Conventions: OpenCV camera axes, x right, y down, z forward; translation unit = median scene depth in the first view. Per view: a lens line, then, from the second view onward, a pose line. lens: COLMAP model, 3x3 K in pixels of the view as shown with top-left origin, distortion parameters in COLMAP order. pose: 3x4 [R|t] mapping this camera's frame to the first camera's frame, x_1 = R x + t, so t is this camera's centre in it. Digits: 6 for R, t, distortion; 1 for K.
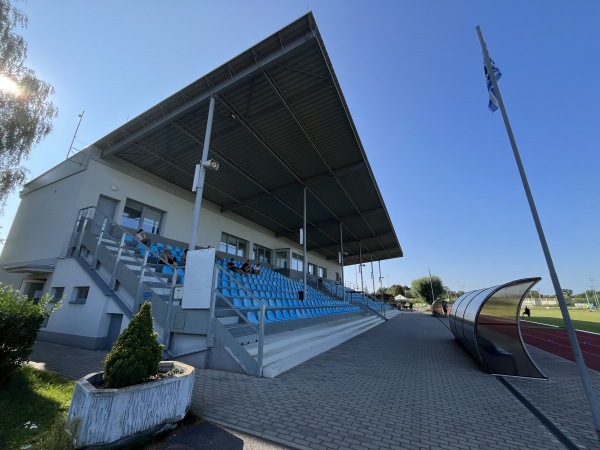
lens RADIAL K [[216.4, 0, 316.9], [0, 216.4, 240.0], [0, 0, 1]] dist [-0.000051, -0.000010]
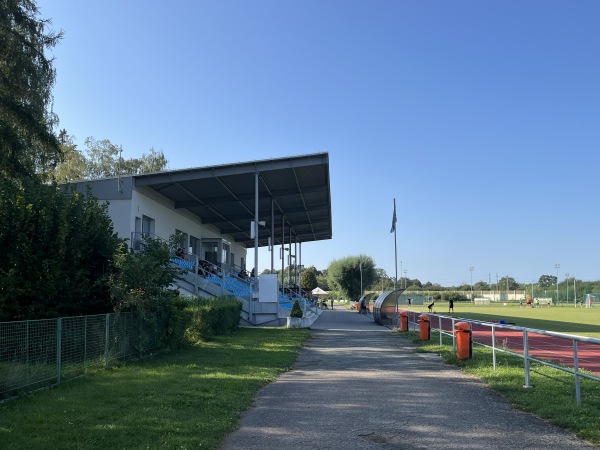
lens RADIAL K [[589.5, 0, 300.0], [0, 589.5, 225.0], [0, 0, 1]] dist [0.002516, -0.001167]
pose [[0.925985, 0.033322, 0.376088, -0.469655], [-0.090989, 0.986435, 0.136628, -0.237947], [-0.366433, -0.160735, 0.916456, -0.817515]]
